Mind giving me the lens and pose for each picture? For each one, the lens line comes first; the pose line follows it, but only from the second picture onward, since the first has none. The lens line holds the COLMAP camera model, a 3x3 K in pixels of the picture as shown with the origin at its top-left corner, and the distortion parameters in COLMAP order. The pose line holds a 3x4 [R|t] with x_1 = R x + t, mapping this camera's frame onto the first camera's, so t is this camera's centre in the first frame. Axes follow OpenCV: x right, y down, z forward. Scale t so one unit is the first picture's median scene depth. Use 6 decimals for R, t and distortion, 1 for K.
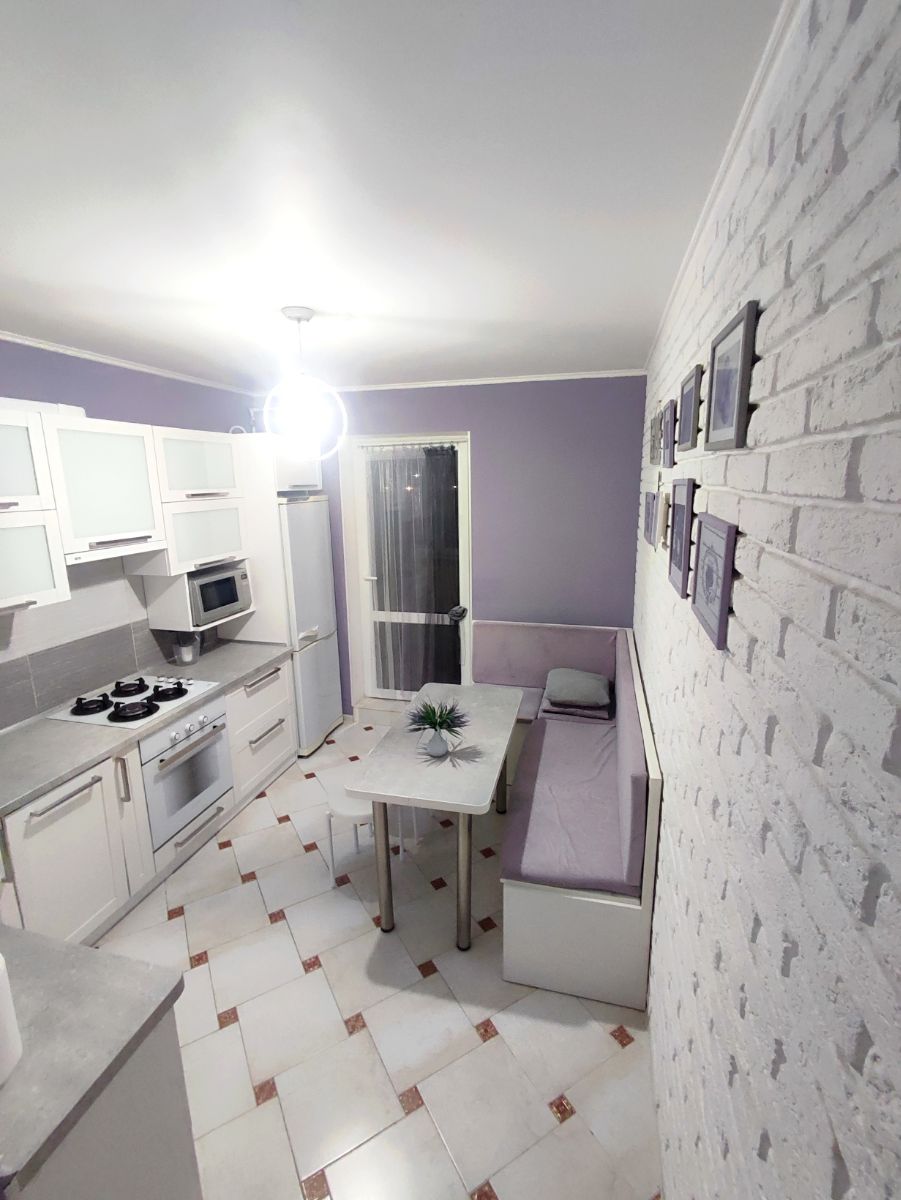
lens RADIAL K [[549.3, 0, 456.1], [0, 549.3, 600.0], [0, 0, 1]] dist [-0.000173, -0.000324]
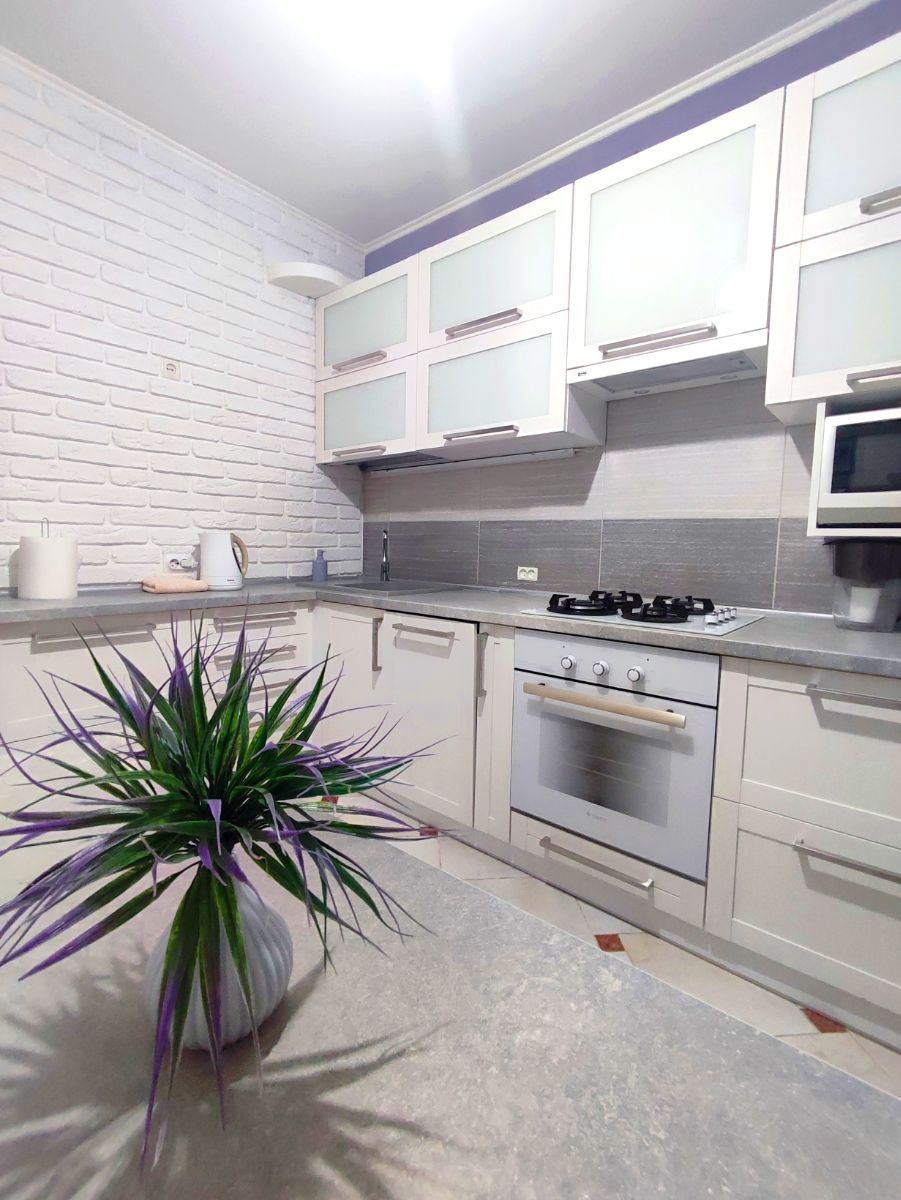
lens RADIAL K [[549.3, 0, 457.6], [0, 549.3, 594.4], [0, 0, 1]] dist [-0.000173, -0.000324]
pose [[-0.429165, 0.087419, -0.898986, 0.059113], [-0.206800, 0.959356, 0.192013, 0.092574], [0.879233, 0.268316, -0.393643, 1.136556]]
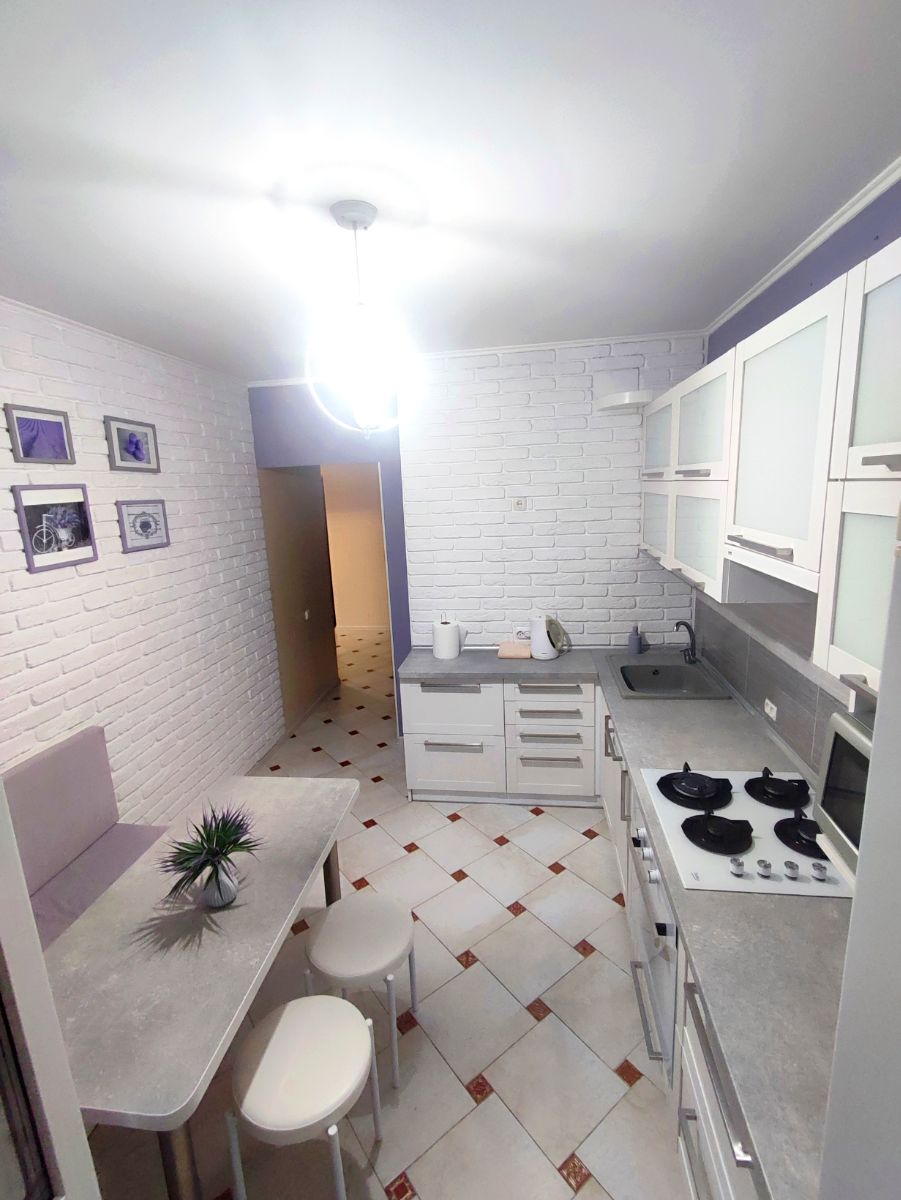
lens RADIAL K [[549.3, 0, 453.6], [0, 549.3, 596.5], [0, 0, 1]] dist [-0.000173, -0.000324]
pose [[-0.991489, 0.079341, -0.103223, -0.249050], [0.031023, 0.913992, 0.404544, -0.295556], [0.126442, 0.397899, -0.908674, 1.497195]]
